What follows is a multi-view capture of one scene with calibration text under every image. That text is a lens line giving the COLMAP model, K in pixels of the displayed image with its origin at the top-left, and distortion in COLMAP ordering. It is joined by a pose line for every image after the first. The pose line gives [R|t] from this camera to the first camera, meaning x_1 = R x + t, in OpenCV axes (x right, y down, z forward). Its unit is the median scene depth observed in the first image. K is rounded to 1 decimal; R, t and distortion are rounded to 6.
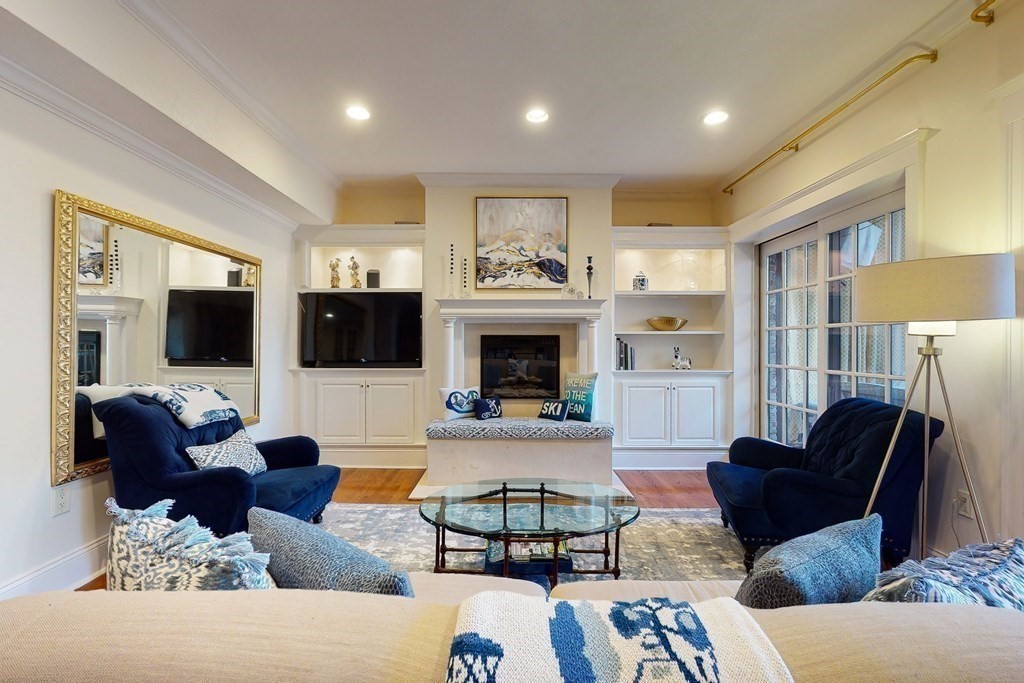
lens RADIAL K [[475.0, 0, 512.8], [0, 475.0, 342.9], [0, 0, 1]] dist [-0.001385, -0.000584]
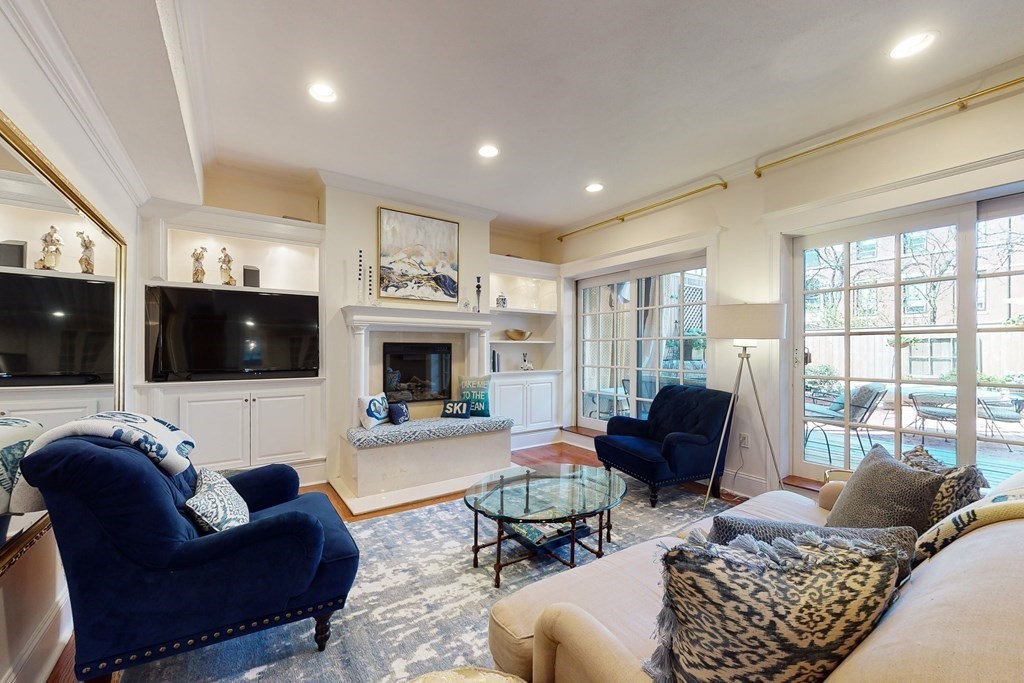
lens RADIAL K [[402.6, 0, 516.2], [0, 402.6, 348.5], [0, 0, 1]] dist [-0.000467, -0.000033]
pose [[0.823105, 0.001217, 0.567889, -0.326085], [-0.001256, 0.999999, -0.000322, -0.003459], [-0.567889, -0.000448, 0.823105, 0.122631]]
